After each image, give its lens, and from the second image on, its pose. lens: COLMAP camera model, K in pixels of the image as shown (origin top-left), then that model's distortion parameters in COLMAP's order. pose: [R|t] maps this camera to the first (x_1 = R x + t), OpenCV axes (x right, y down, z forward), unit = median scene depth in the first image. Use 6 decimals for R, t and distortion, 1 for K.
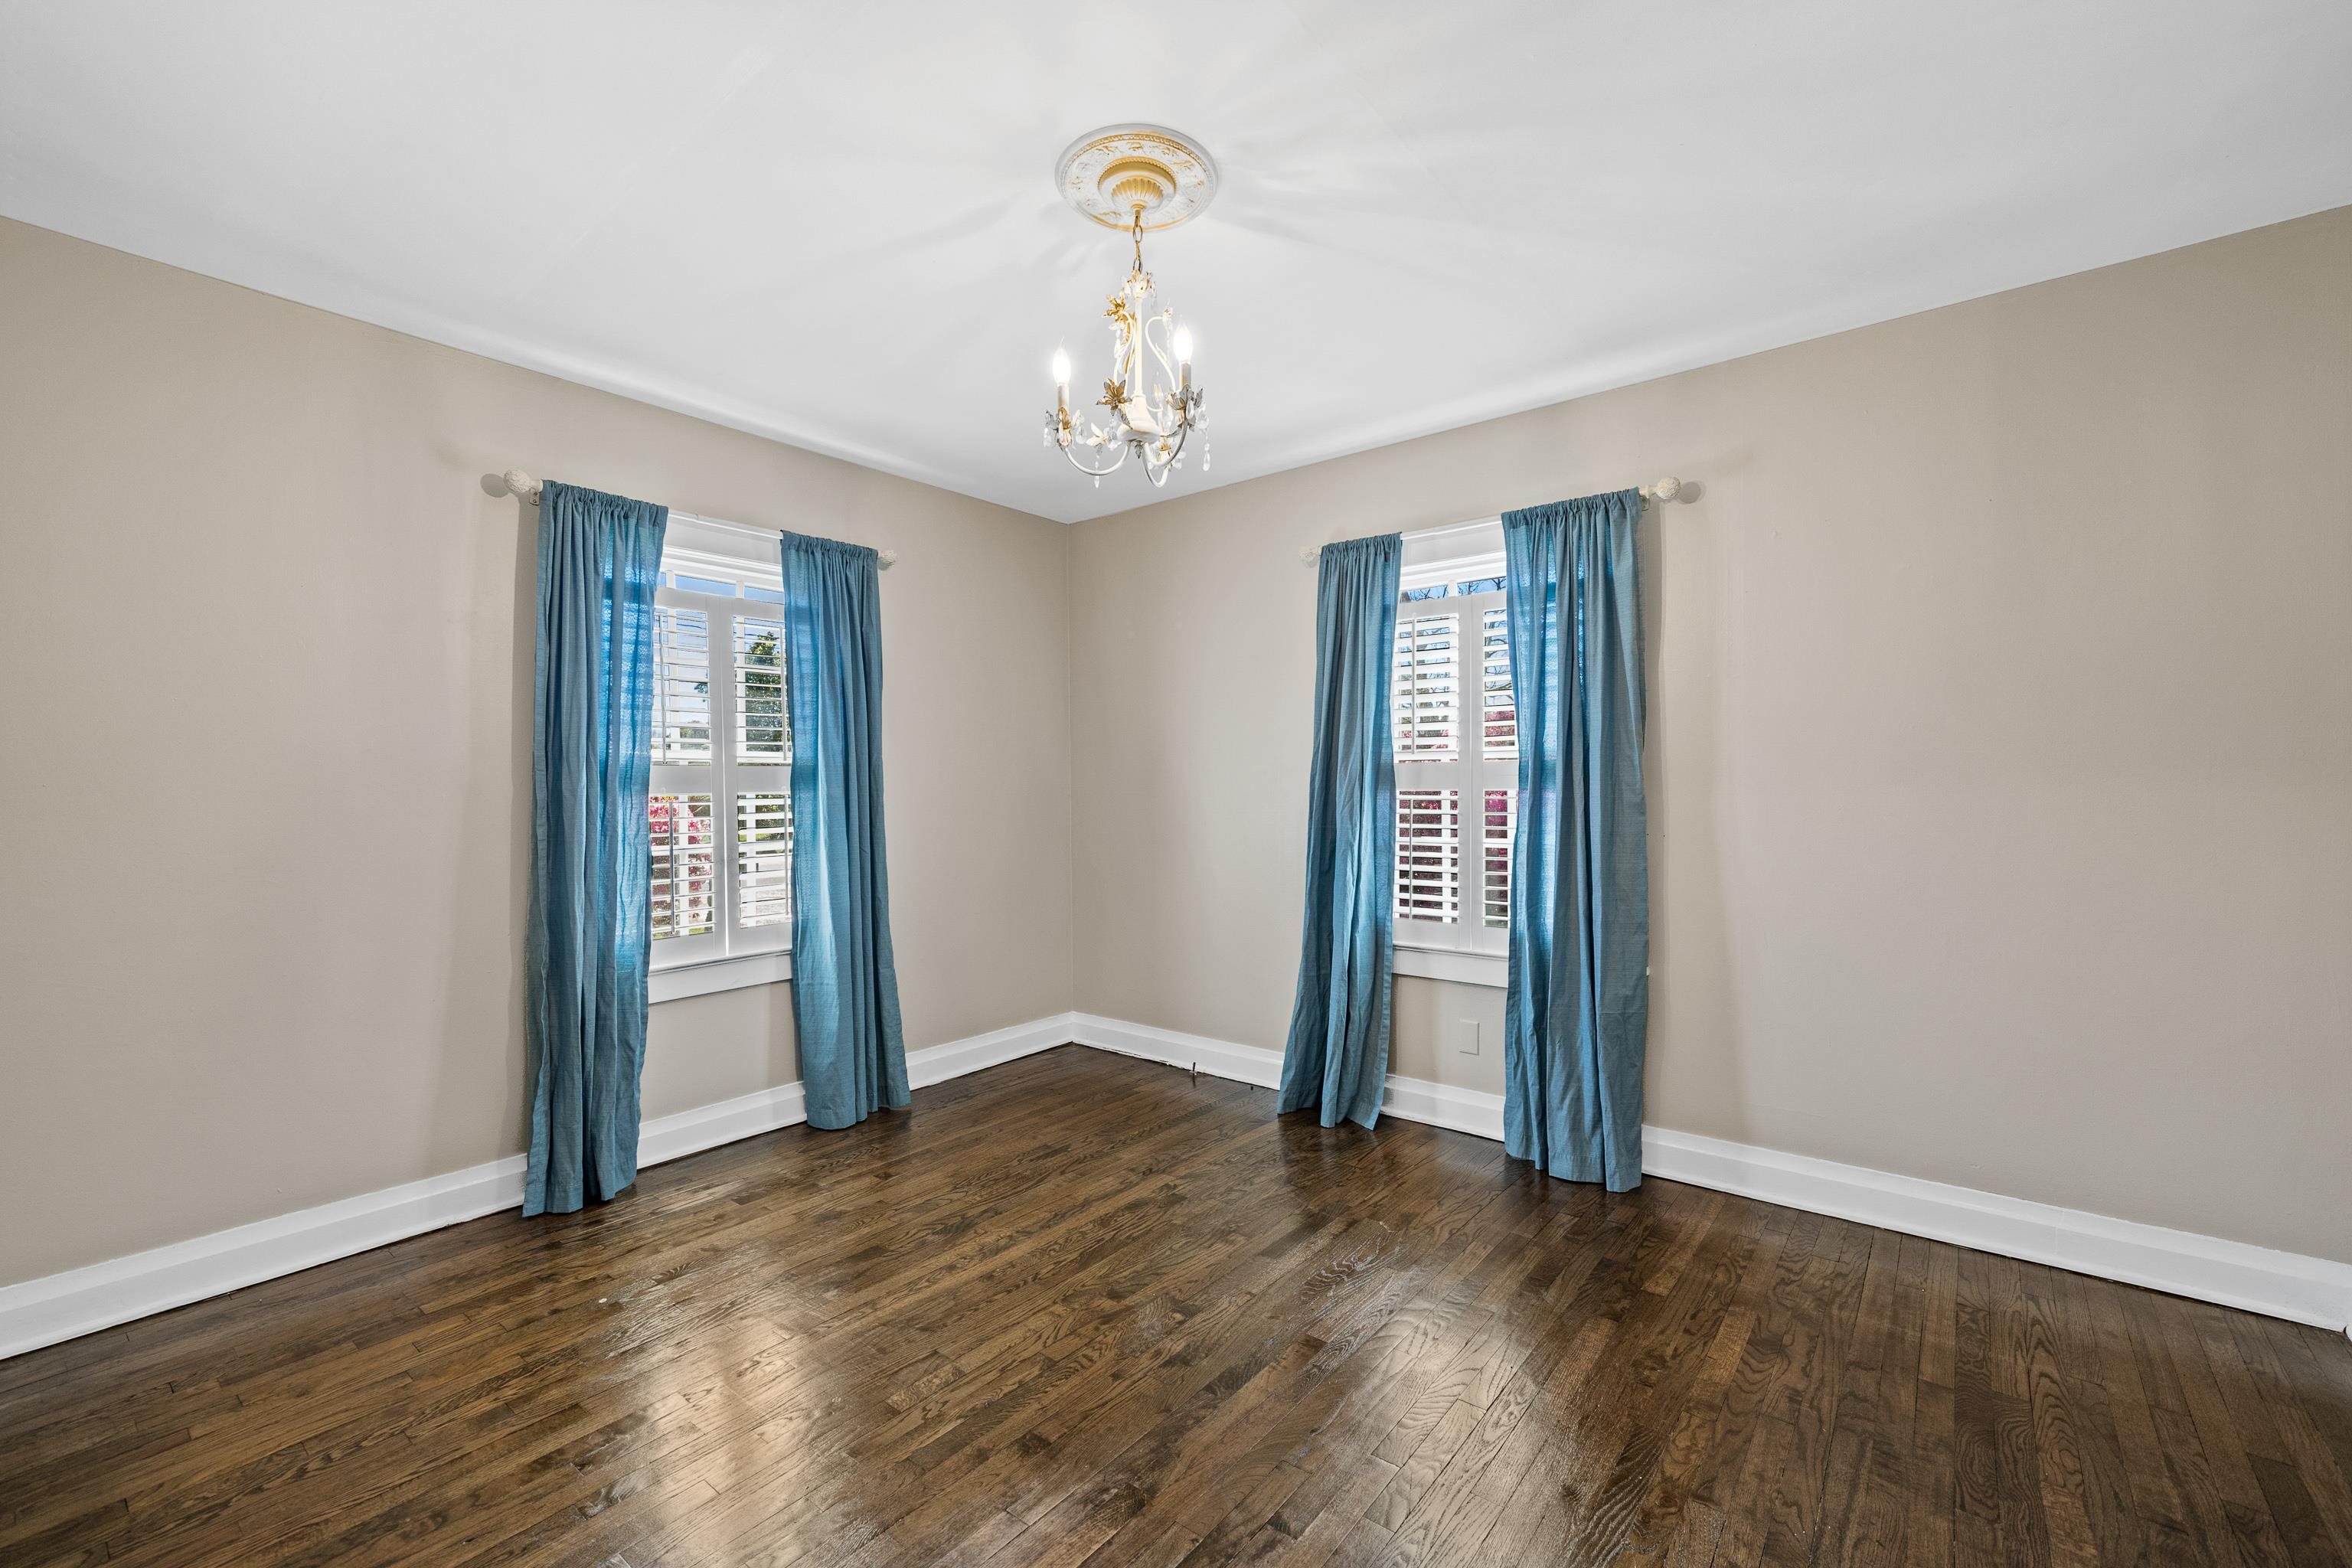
lens RADIAL K [[943.6, 0, 1175.0], [0, 943.6, 804.3], [0, 0, 1]] dist [-0.000378, -0.000359]
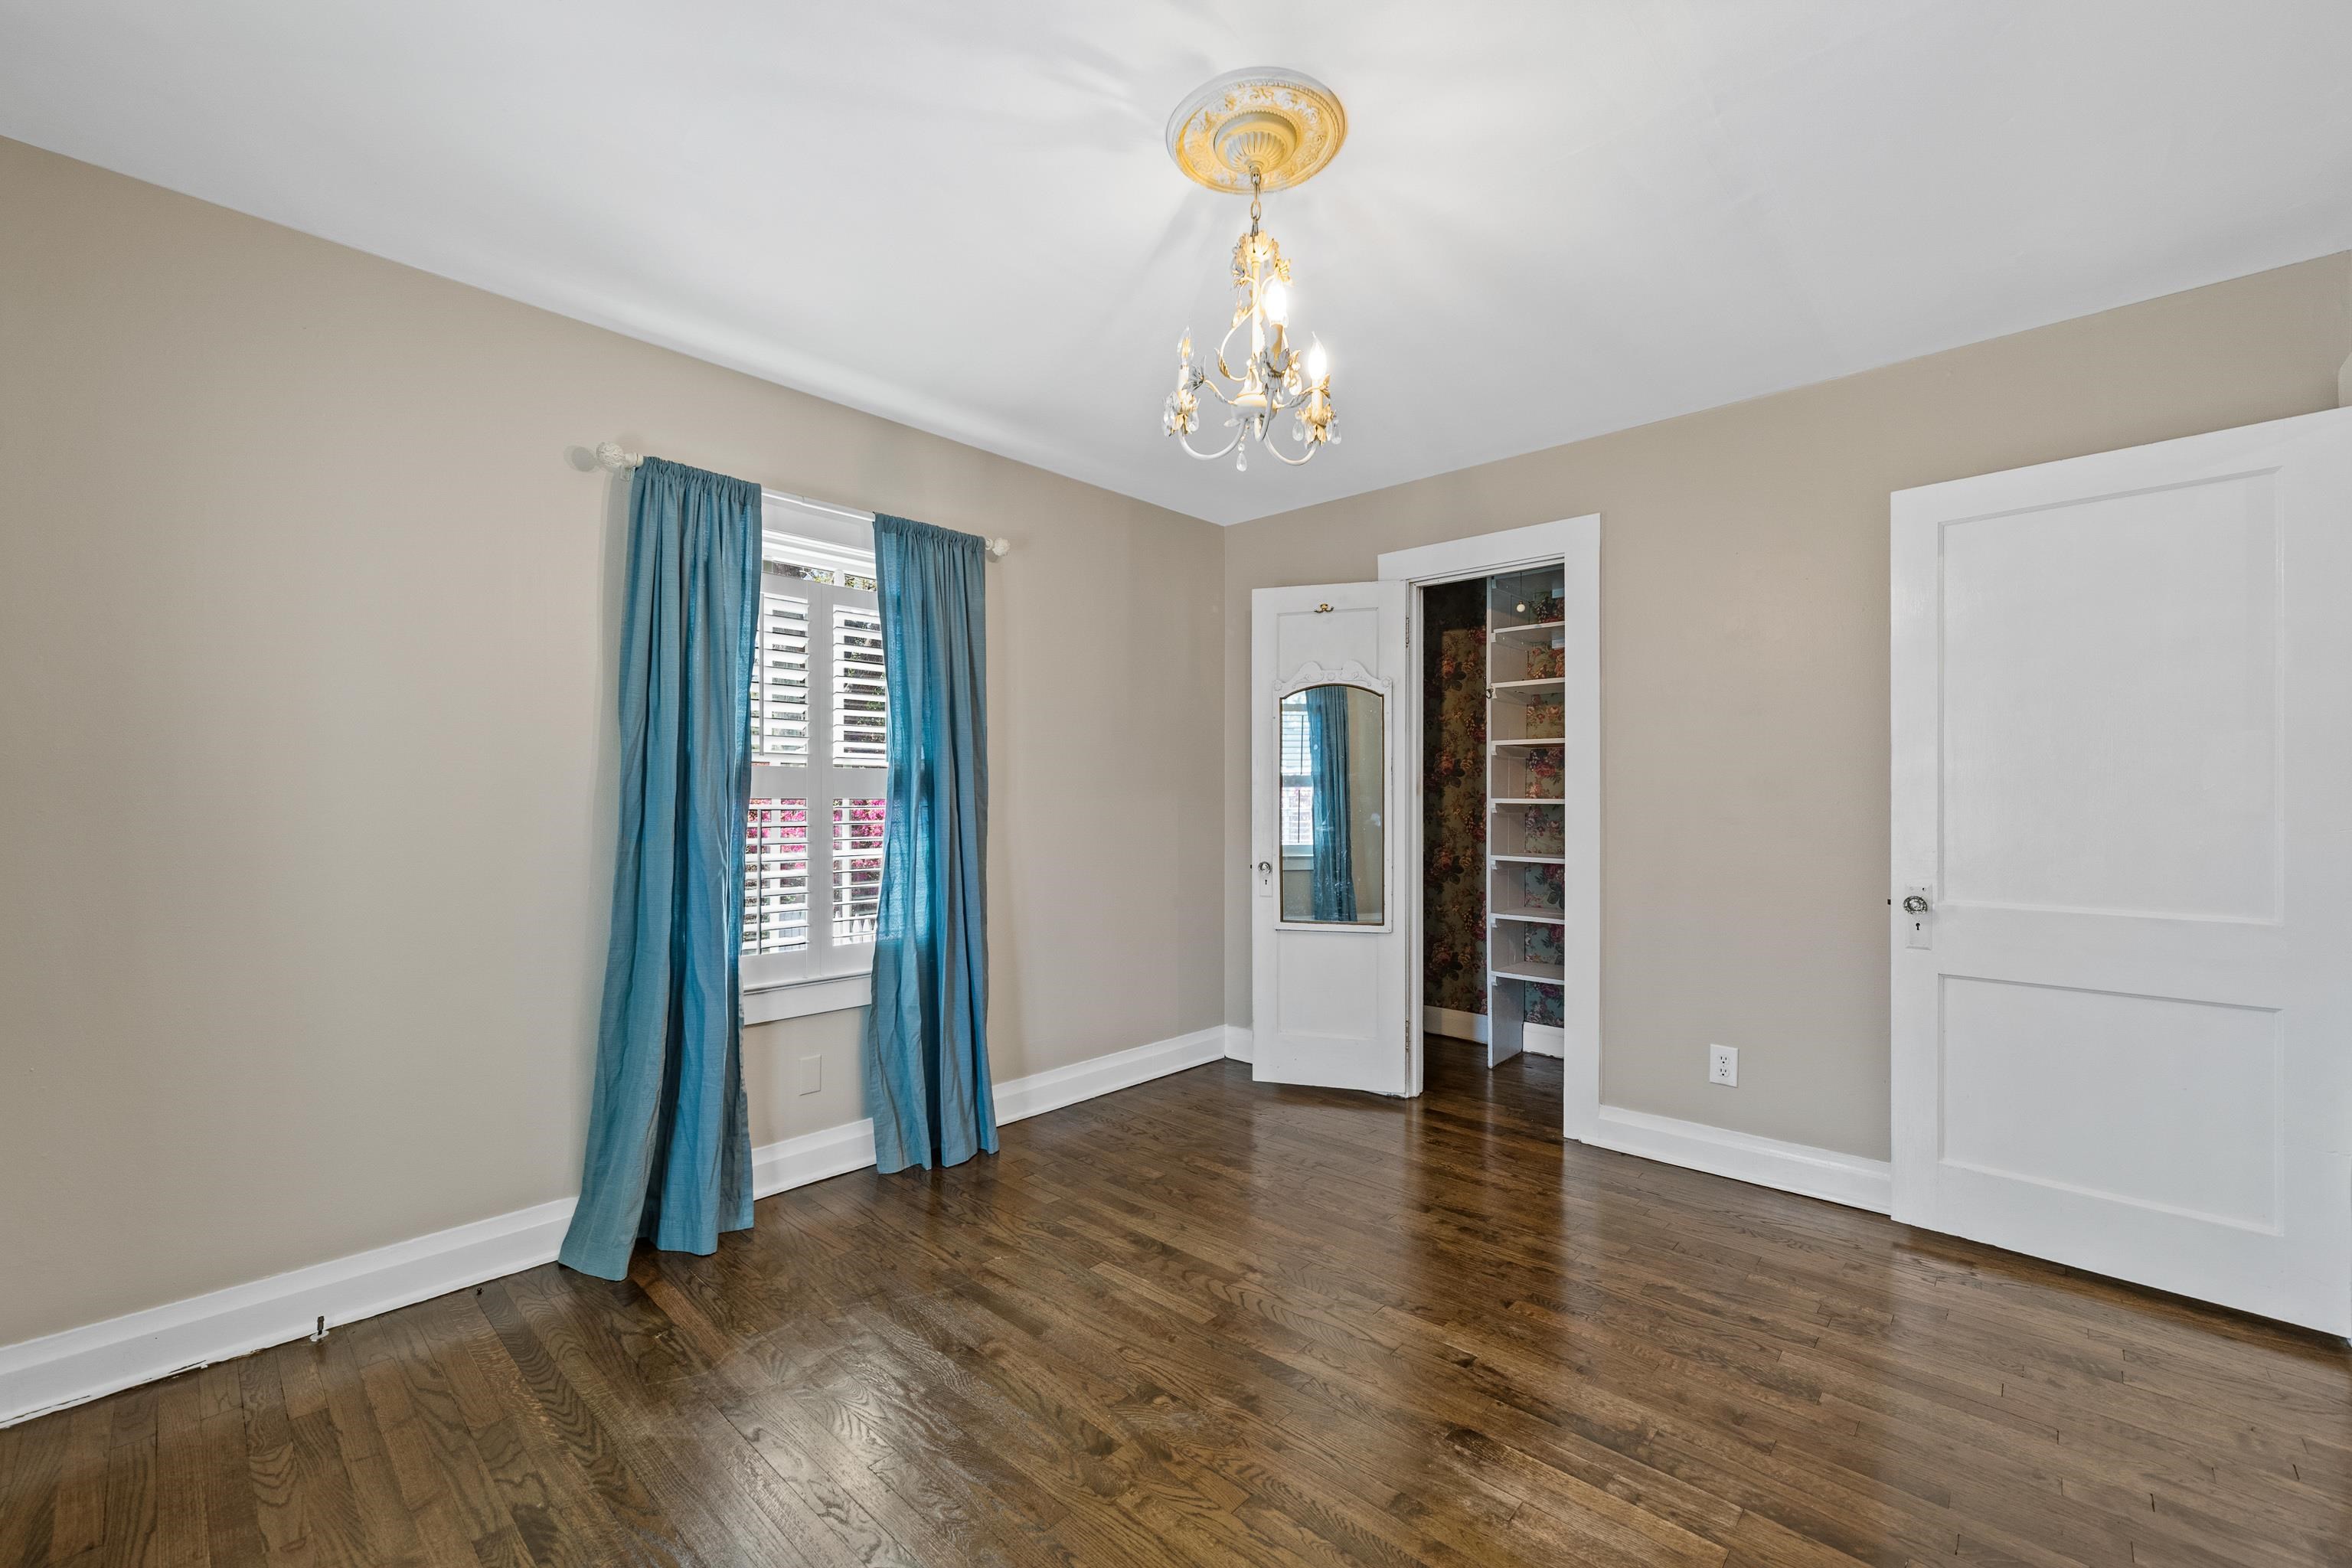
lens RADIAL K [[943.6, 0, 1175.0], [0, 943.6, 804.3], [0, 0, 1]] dist [-0.000378, -0.000359]
pose [[0.091632, -0.002055, 0.995791, -0.625256], [0.013705, 0.999906, 0.000802, -0.006903], [-0.995699, 0.013574, 0.091651, 0.650329]]
